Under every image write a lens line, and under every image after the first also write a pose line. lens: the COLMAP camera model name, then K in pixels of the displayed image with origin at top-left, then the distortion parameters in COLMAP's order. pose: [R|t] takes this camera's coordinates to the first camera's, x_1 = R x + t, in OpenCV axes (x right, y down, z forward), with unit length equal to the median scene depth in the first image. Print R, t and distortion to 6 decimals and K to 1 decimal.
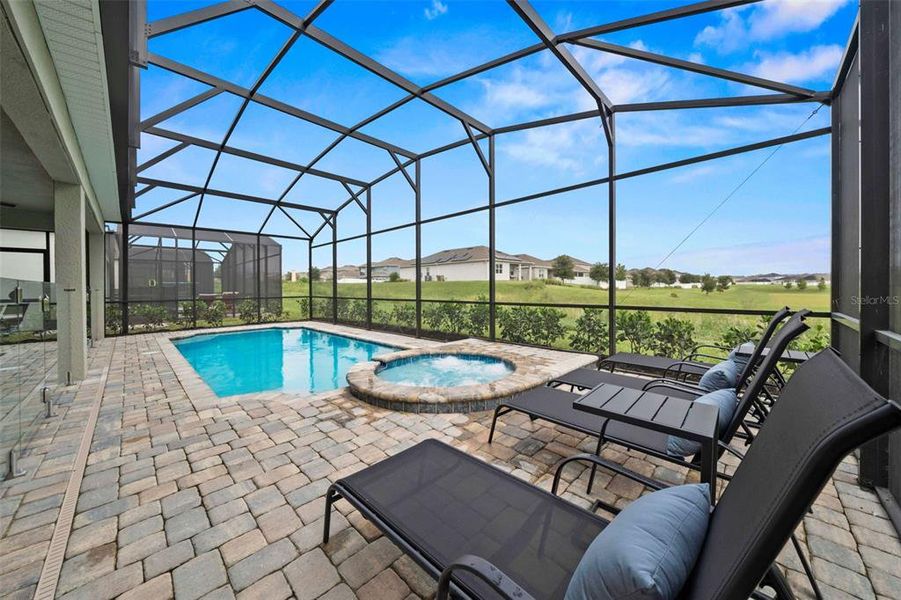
lens RADIAL K [[320.1, 0, 455.8], [0, 320.1, 288.3], [0, 0, 1]] dist [-0.003674, -0.000718]
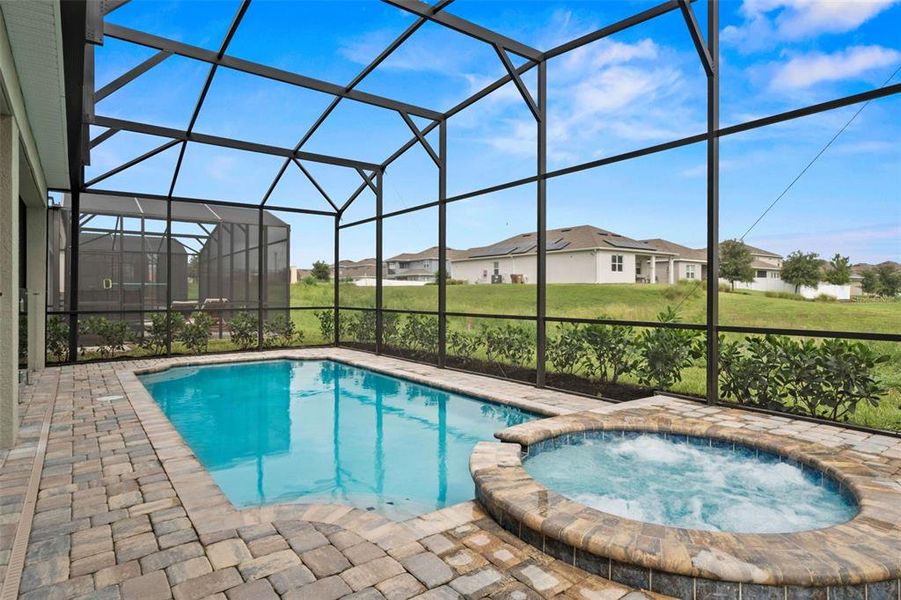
lens RADIAL K [[507.9, 0, 449.3], [0, 507.9, 291.9], [0, 0, 1]] dist [-0.003070, 0.006003]
pose [[0.986392, 0.008707, -0.164178, -0.111273], [-0.009687, 0.999940, -0.005169, -0.001230], [0.164123, 0.006689, 0.986417, 0.102106]]
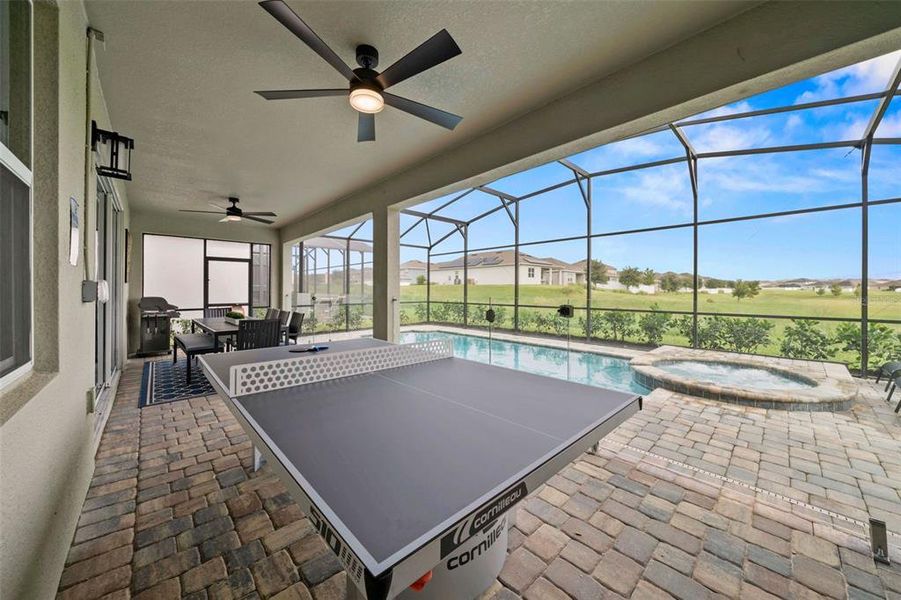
lens RADIAL K [[320.1, 0, 449.5], [0, 320.1, 290.1], [0, 0, 1]] dist [-0.003674, -0.000718]
pose [[0.998810, 0.009581, -0.047830, -0.458932], [-0.009674, 0.999952, -0.001732, -0.015424], [0.047811, 0.002193, 0.998854, -0.083634]]
